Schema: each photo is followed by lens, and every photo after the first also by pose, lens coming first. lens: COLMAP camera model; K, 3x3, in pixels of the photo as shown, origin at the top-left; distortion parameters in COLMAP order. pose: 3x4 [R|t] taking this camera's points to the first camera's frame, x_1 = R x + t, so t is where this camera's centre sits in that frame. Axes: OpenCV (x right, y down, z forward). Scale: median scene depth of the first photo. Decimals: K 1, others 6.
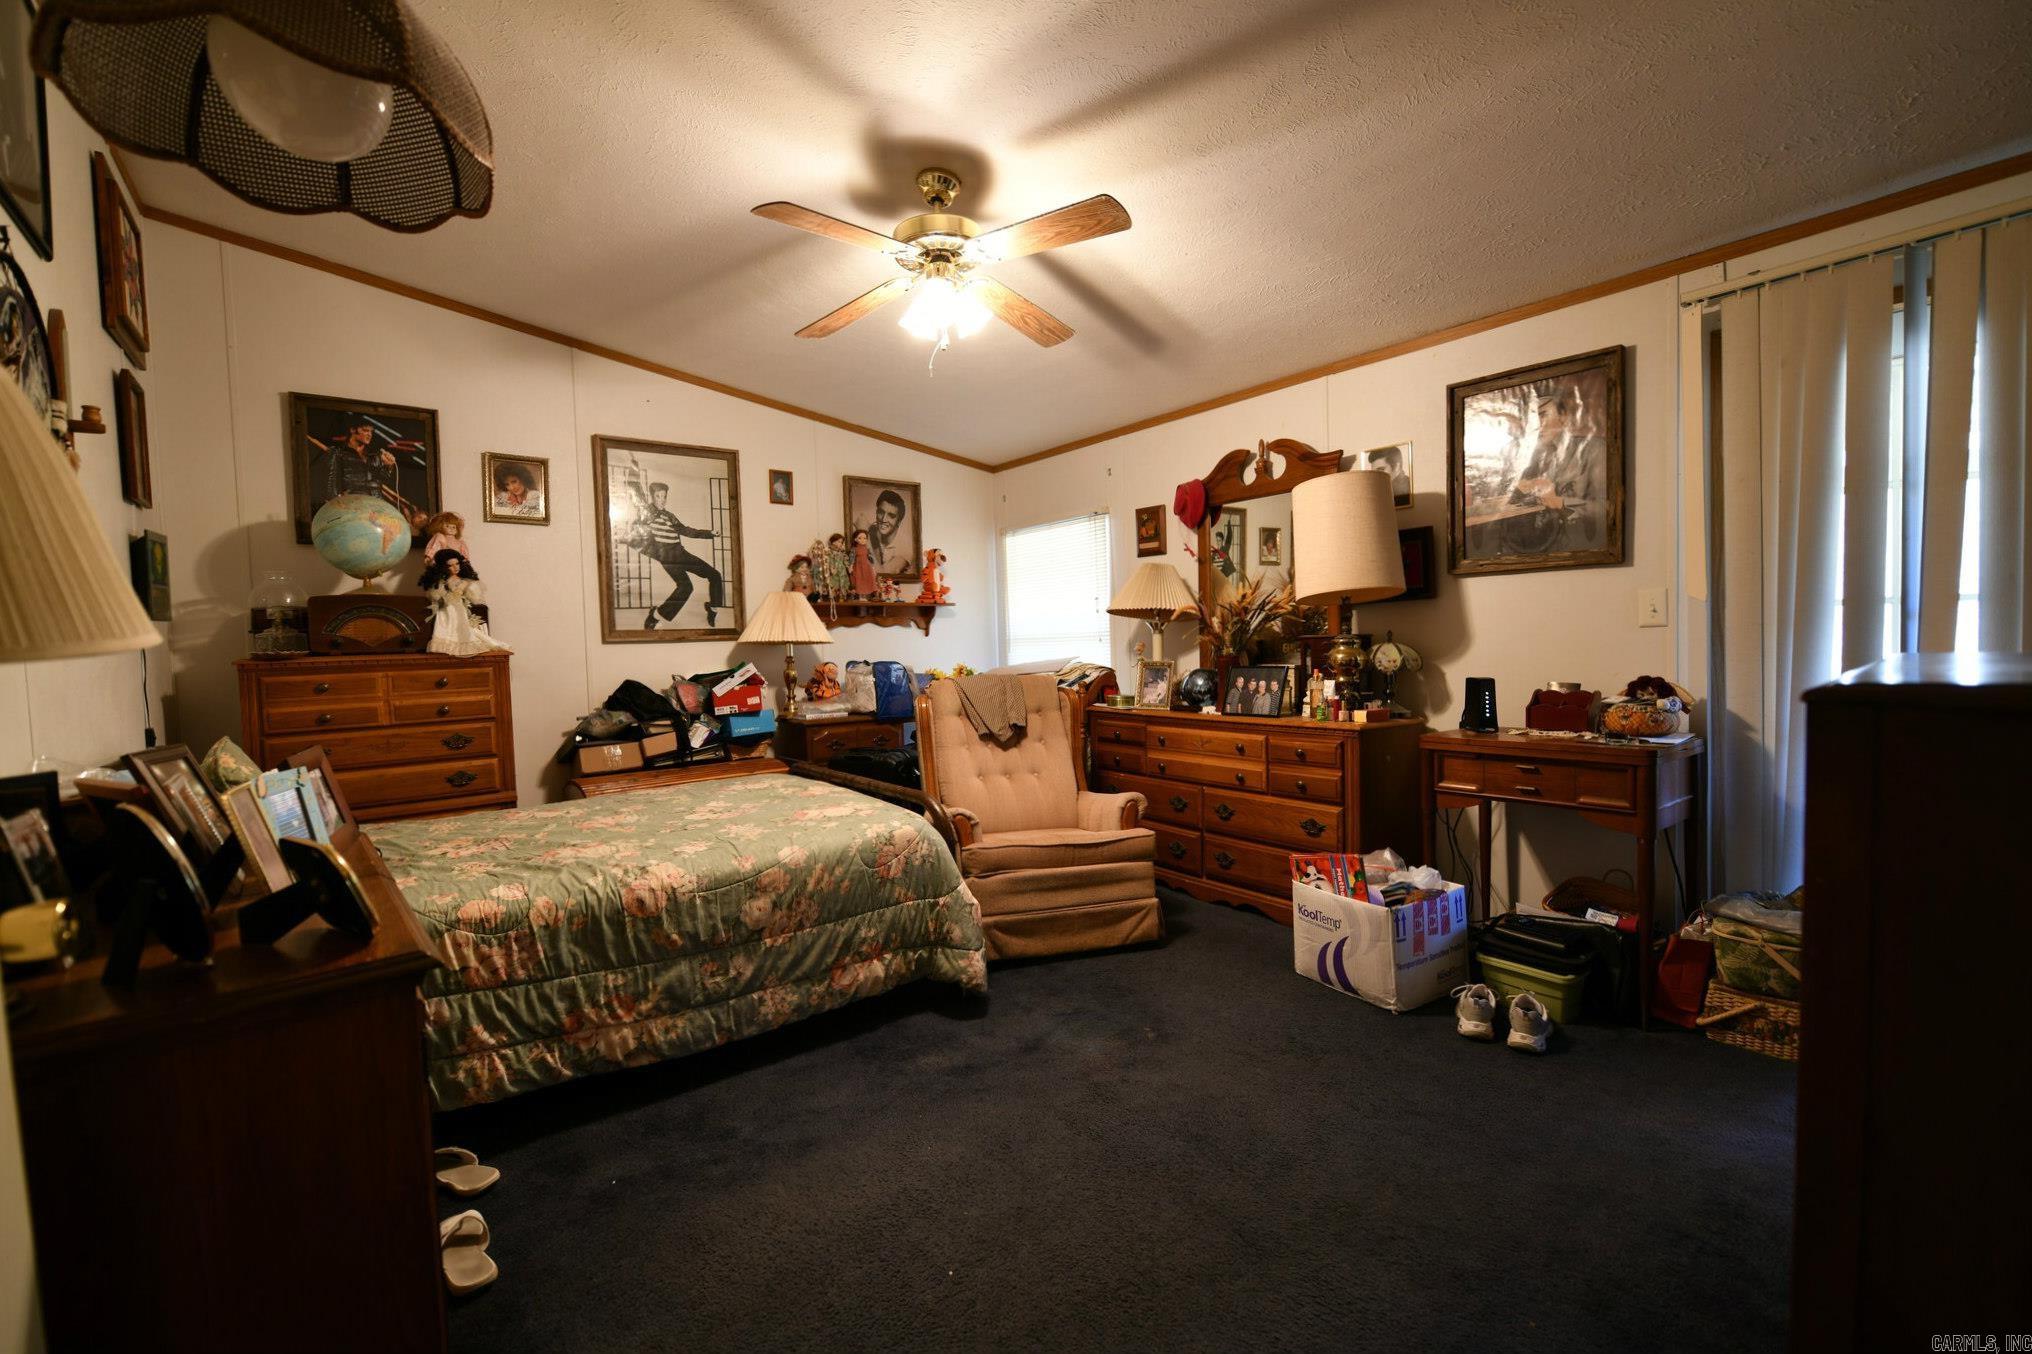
lens RADIAL K [[885.1, 0, 1016.0], [0, 885.1, 678.6], [0, 0, 1]] dist [-0.002622, -0.000293]
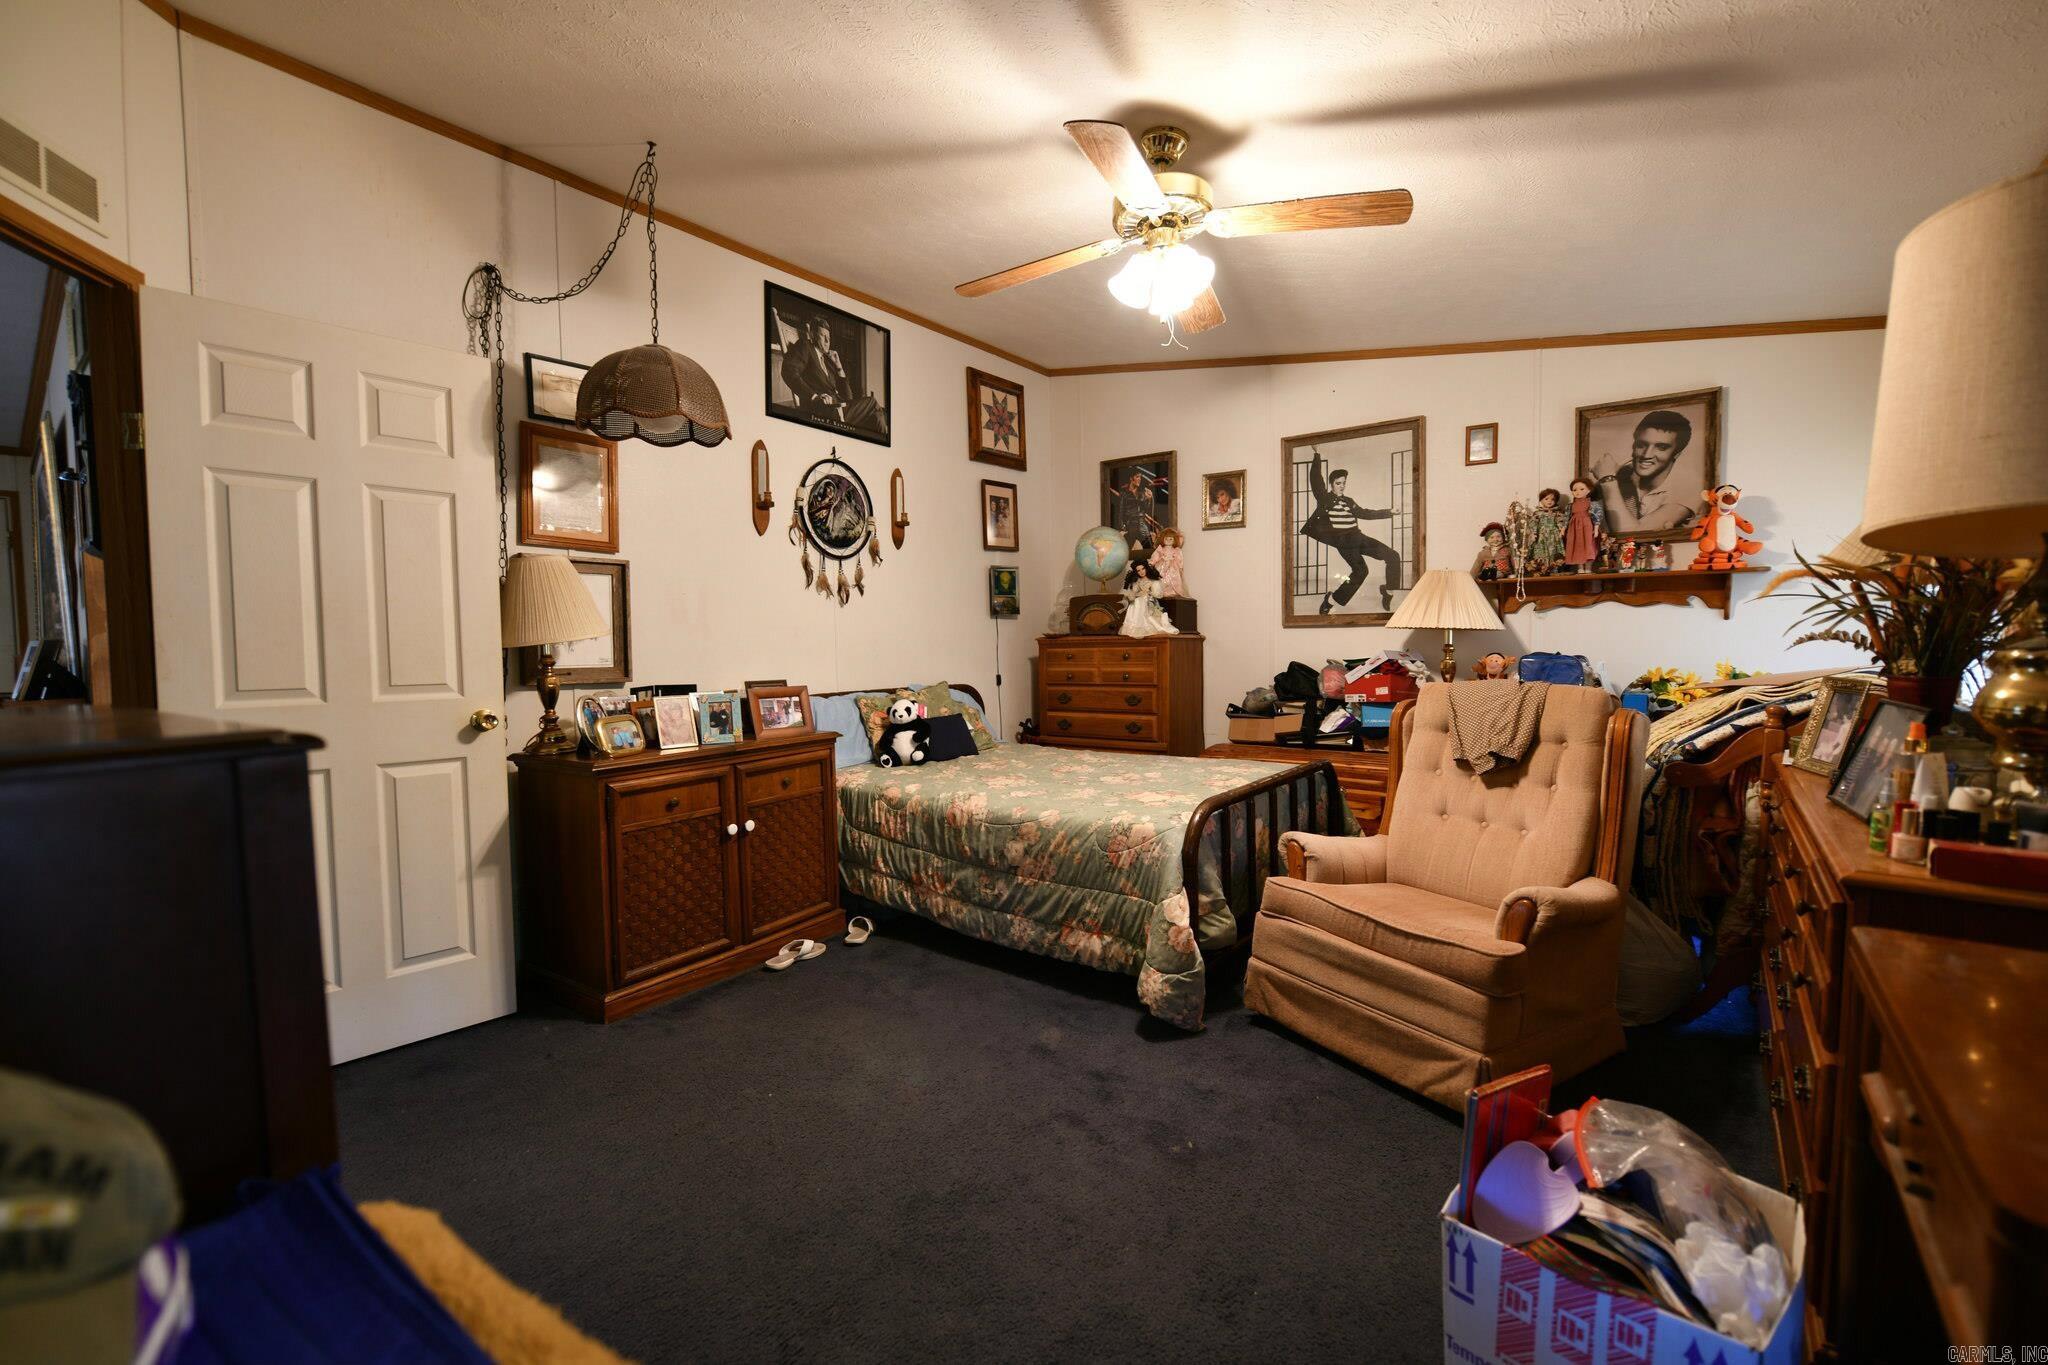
lens RADIAL K [[892.0, 0, 1024.2], [0, 892.0, 684.2], [0, 0, 1]] dist [-0.002622, -0.000293]
pose [[0.215881, 0.075917, -0.973464, 0.566628], [-0.033187, 0.996967, 0.070390, -0.038044], [0.975856, 0.017110, 0.217746, 0.453462]]
